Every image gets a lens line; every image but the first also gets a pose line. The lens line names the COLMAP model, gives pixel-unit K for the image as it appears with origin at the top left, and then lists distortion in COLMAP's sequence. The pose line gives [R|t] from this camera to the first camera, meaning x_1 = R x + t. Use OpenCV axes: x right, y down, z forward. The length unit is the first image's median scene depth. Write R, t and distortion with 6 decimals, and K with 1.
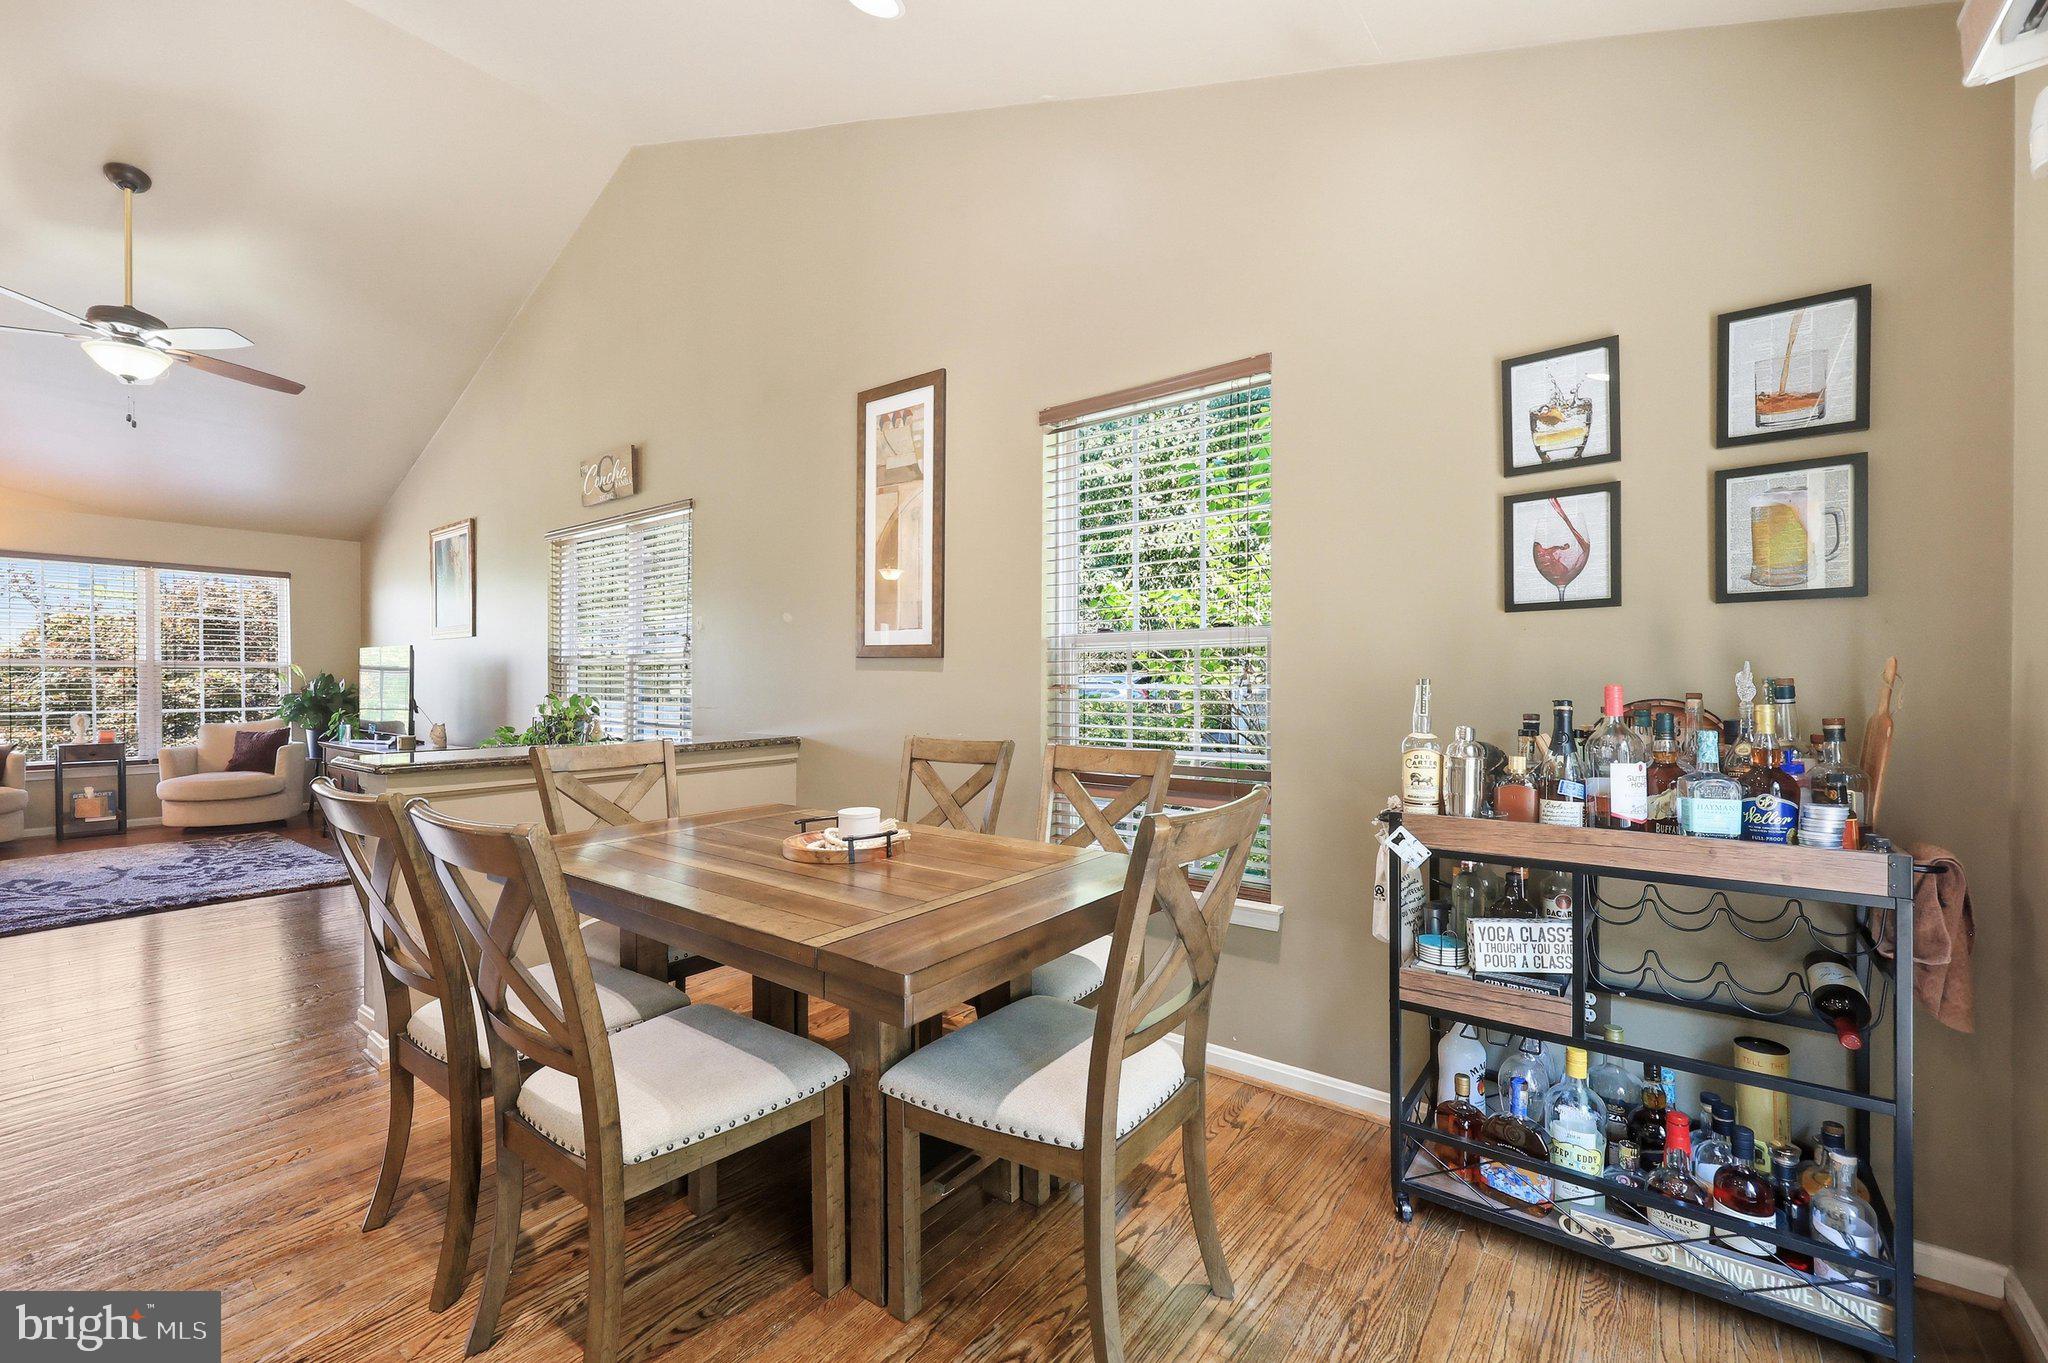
lens RADIAL K [[844.9, 0, 1020.4], [0, 844.9, 684.0], [0, 0, 1]] dist [-0.004808, 0.000219]
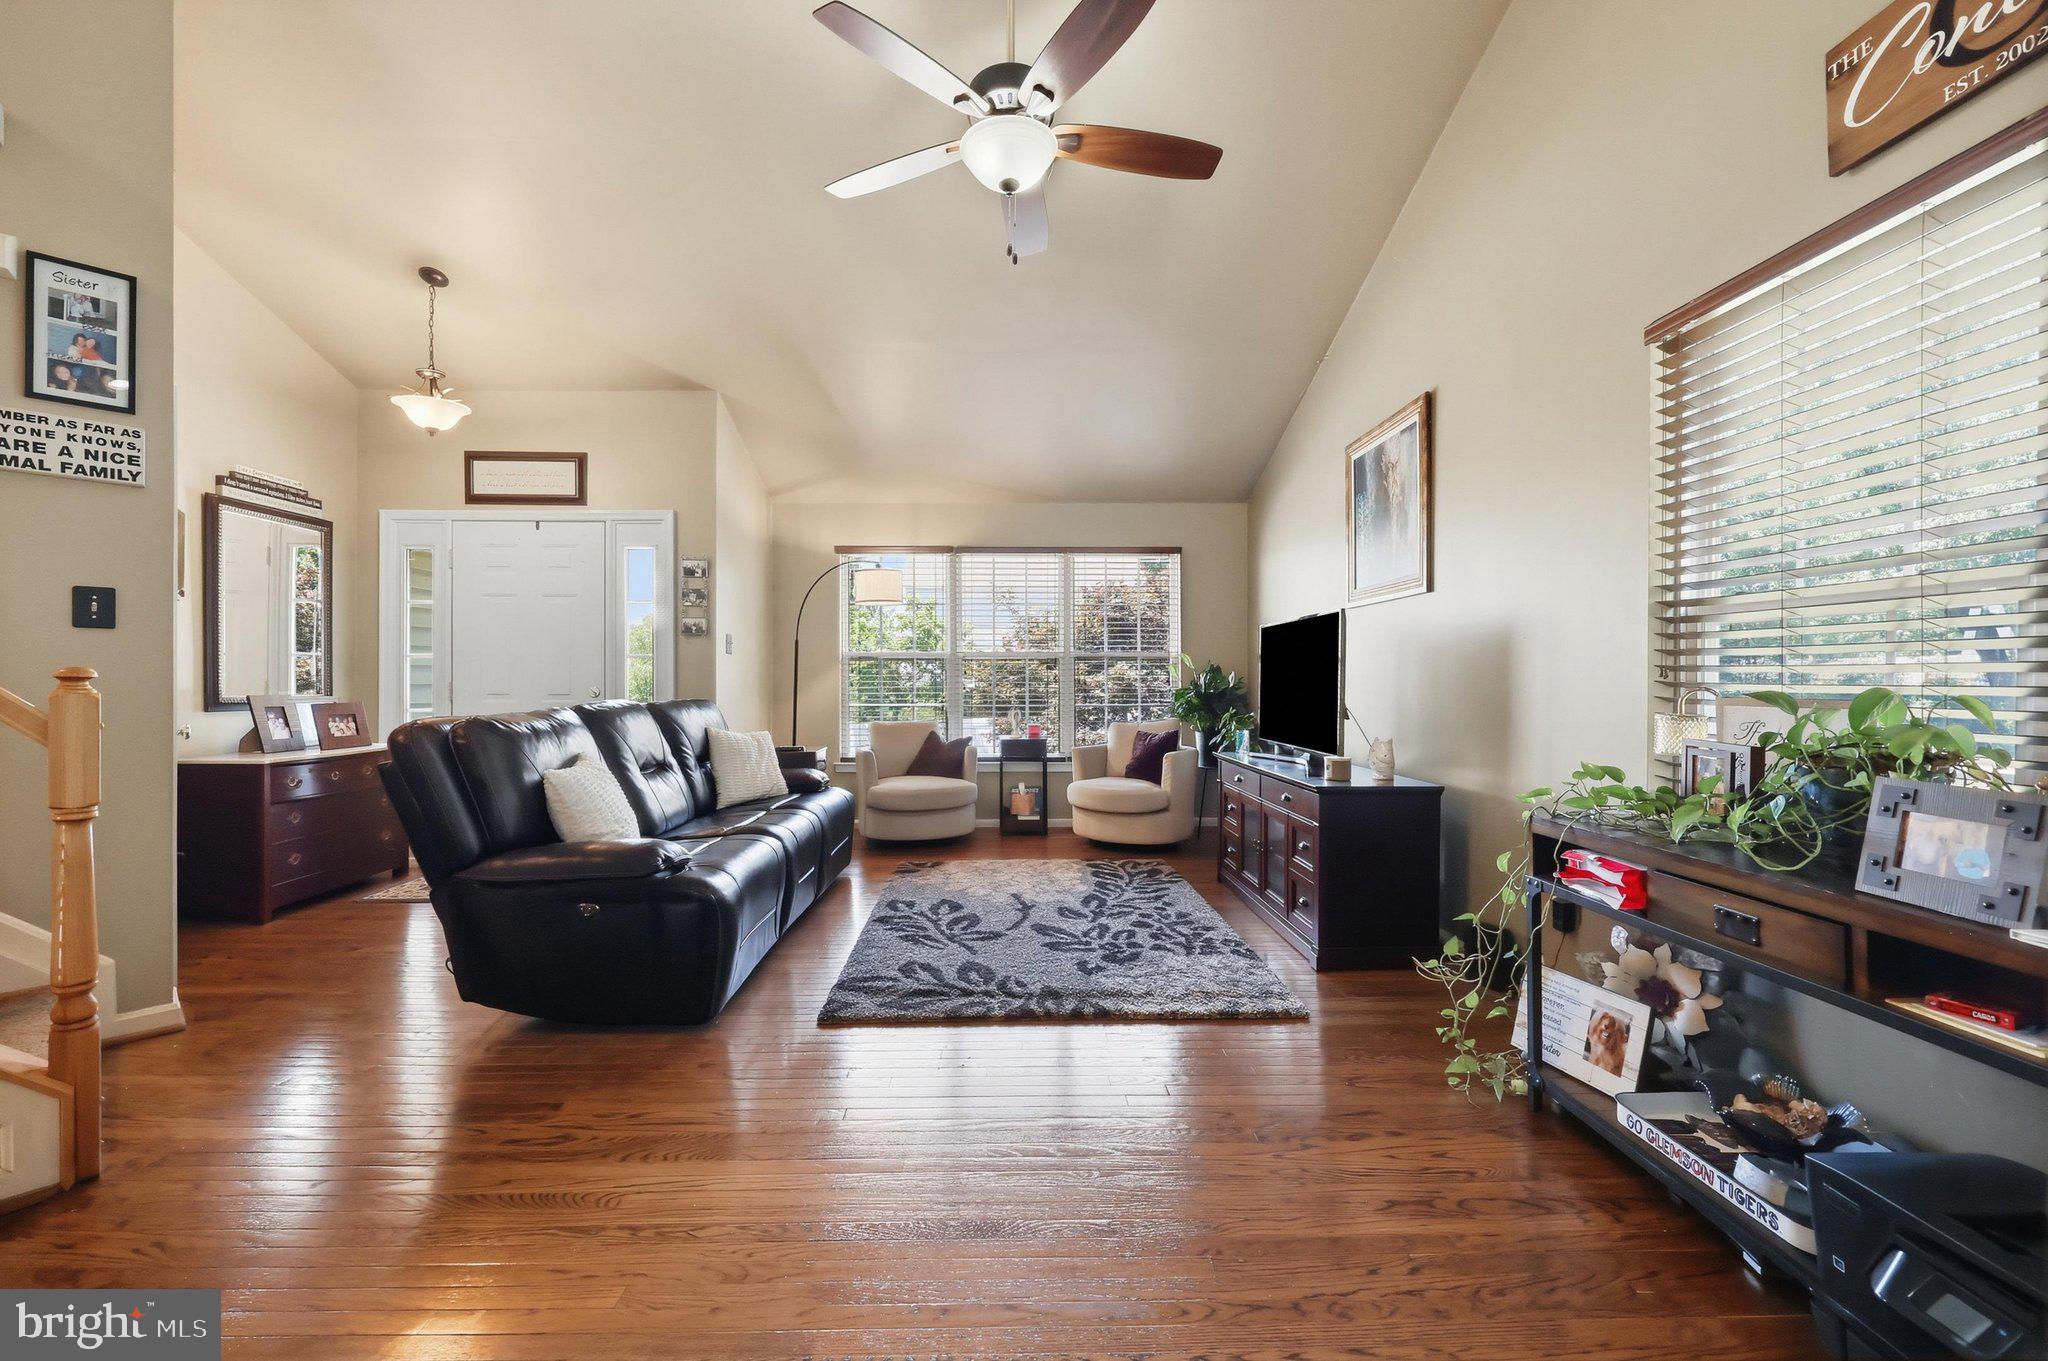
lens RADIAL K [[822.3, 0, 1022.4], [0, 822.3, 686.8], [0, 0, 1]] dist [-0.008068, 0.000420]
pose [[0.630838, 0.003845, -0.775905, -1.139176], [-0.001607, 0.999992, 0.003649, 0.024133], [0.775913, -0.001055, 0.630839, 1.239740]]
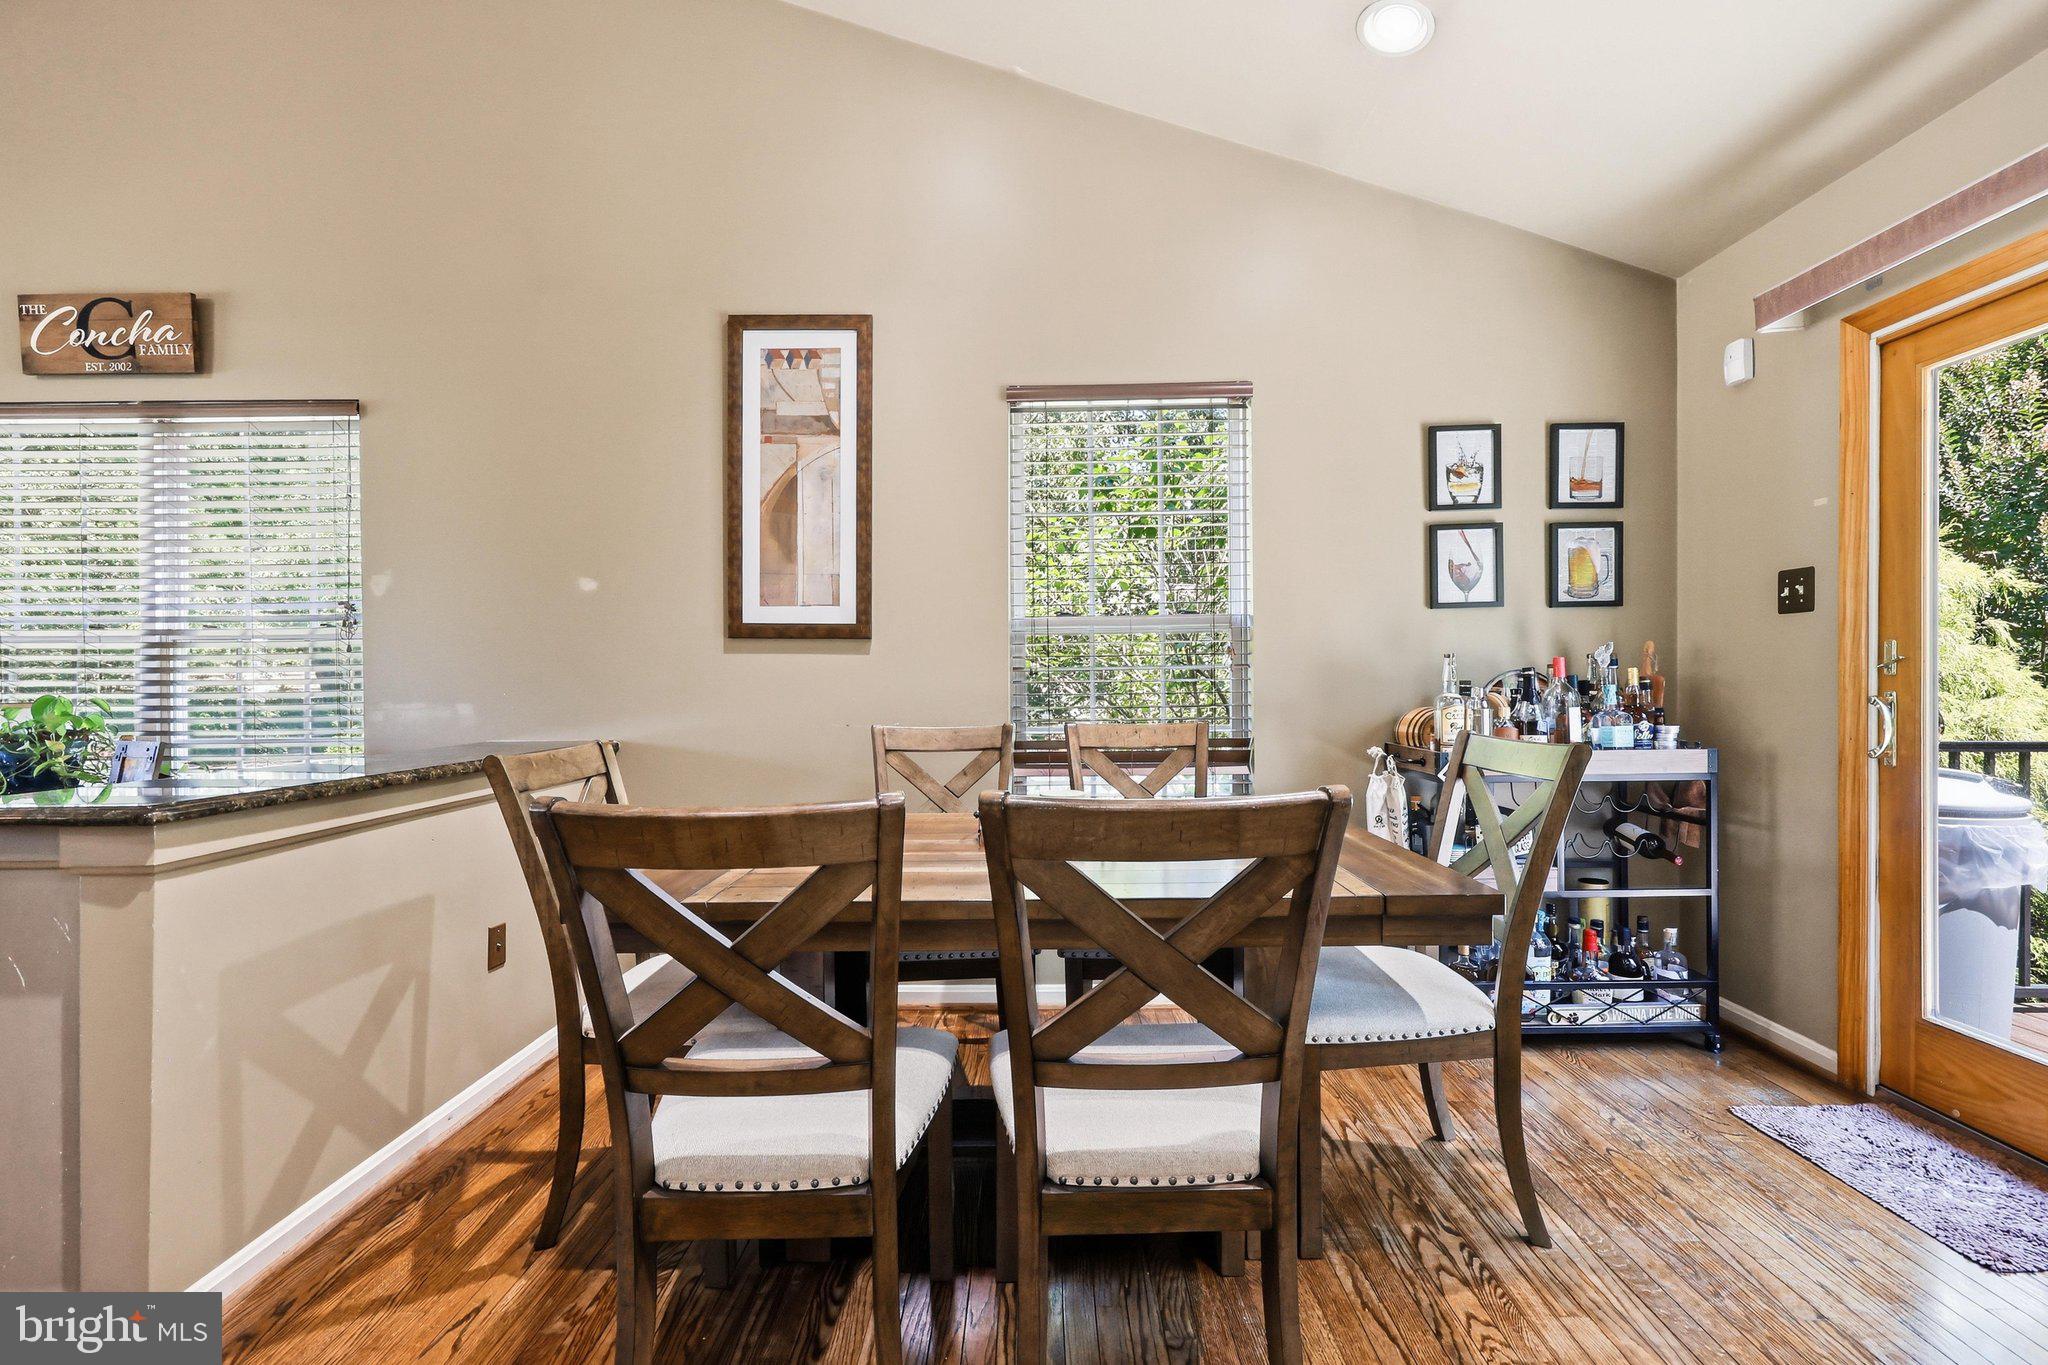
lens RADIAL K [[836.4, 0, 1019.3], [0, 836.4, 694.9], [0, 0, 1]] dist [-0.000144, -0.000186]
pose [[0.795540, -0.016520, 0.605676, -0.797678], [0.013364, 0.999863, 0.009719, 0.034203], [-0.605754, 0.000362, 0.795652, 0.315017]]
